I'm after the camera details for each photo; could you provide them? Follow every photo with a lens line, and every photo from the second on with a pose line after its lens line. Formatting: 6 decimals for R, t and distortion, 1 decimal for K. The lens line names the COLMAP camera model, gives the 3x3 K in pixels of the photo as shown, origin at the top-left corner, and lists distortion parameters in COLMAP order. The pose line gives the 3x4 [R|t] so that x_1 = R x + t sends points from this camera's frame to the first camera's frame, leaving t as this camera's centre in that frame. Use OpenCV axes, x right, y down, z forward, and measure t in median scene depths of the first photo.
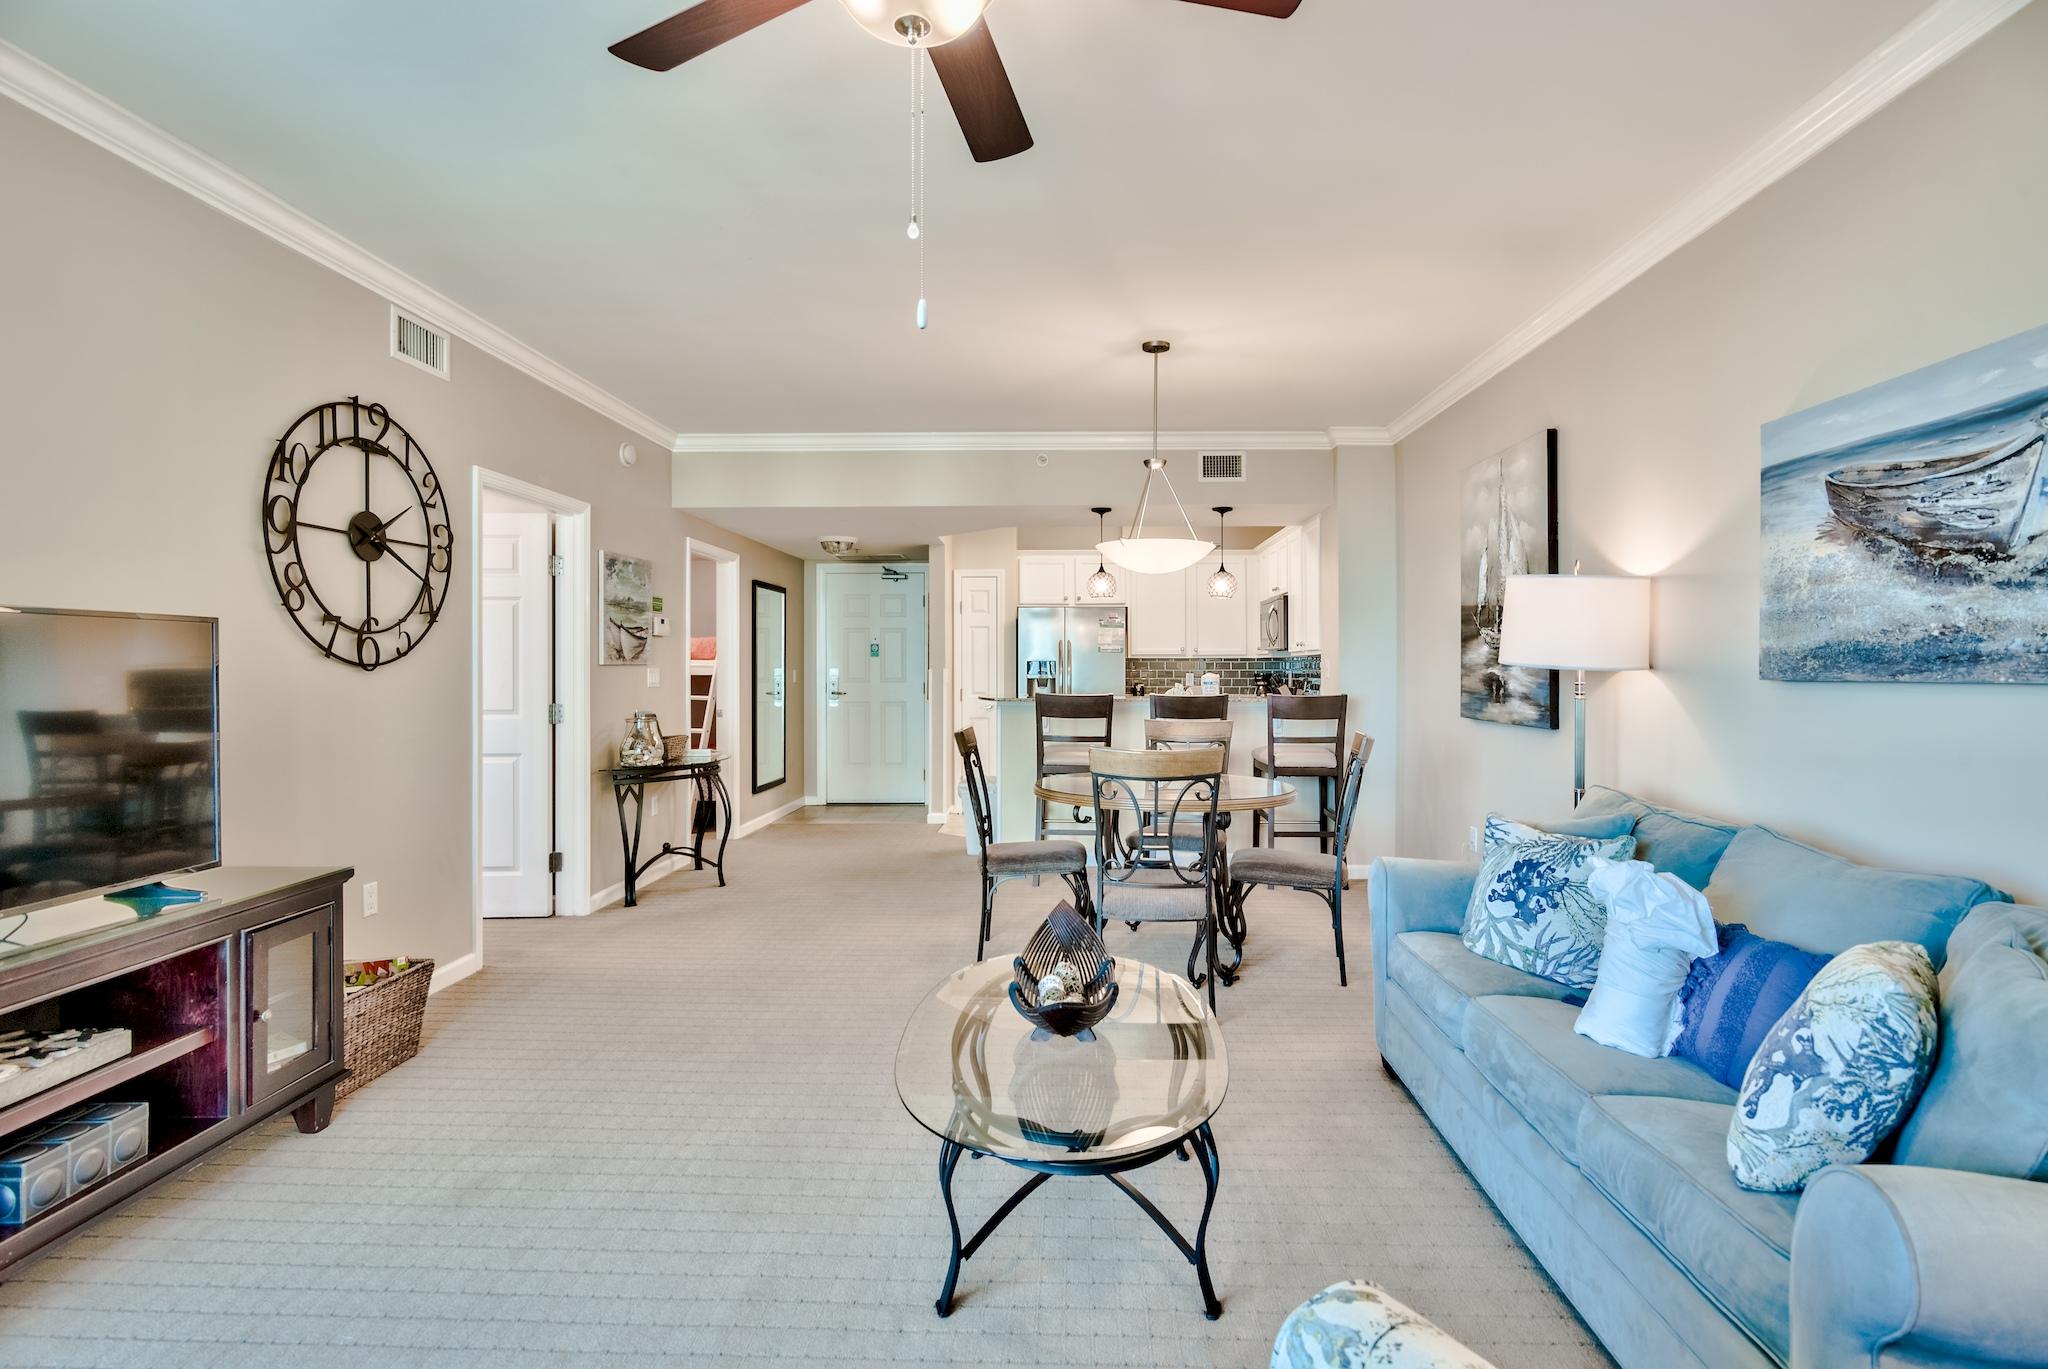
lens RADIAL K [[1011.2, 0, 1047.9], [0, 1011.2, 664.6], [0, 0, 1]] dist [-0.001099, -0.000446]
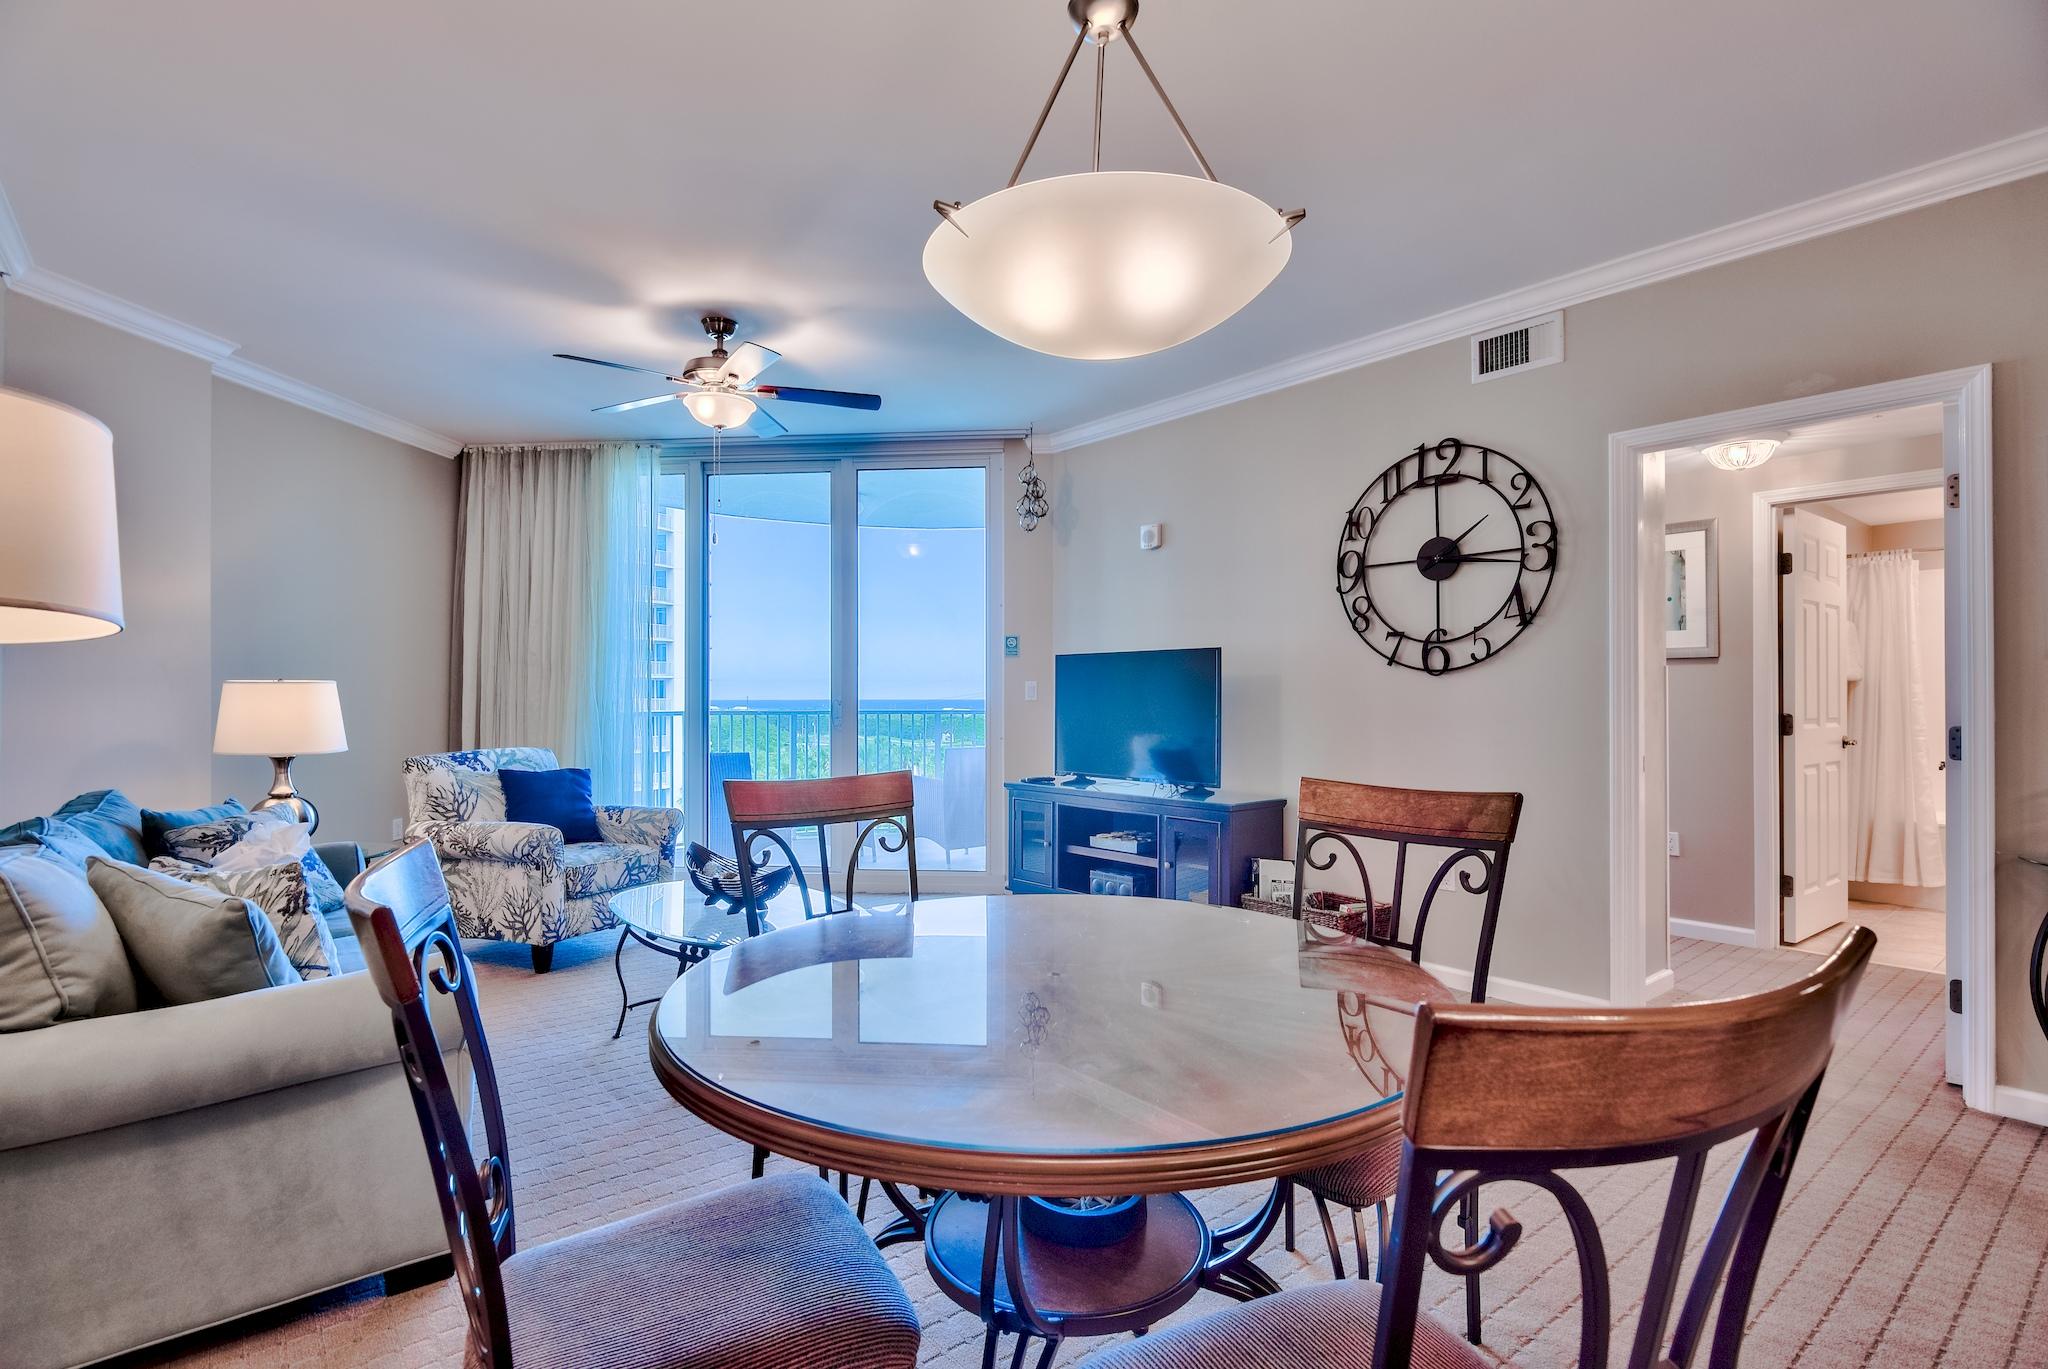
lens RADIAL K [[987.9, 0, 1024.0], [0, 987.9, 684.5], [0, 0, 1]] dist [-0.000696, -0.000445]
pose [[-0.758950, -0.004065, -0.651136, 0.456370], [0.002479, 0.999955, -0.009131, 0.027805], [0.651144, -0.008544, -0.758906, 1.691251]]
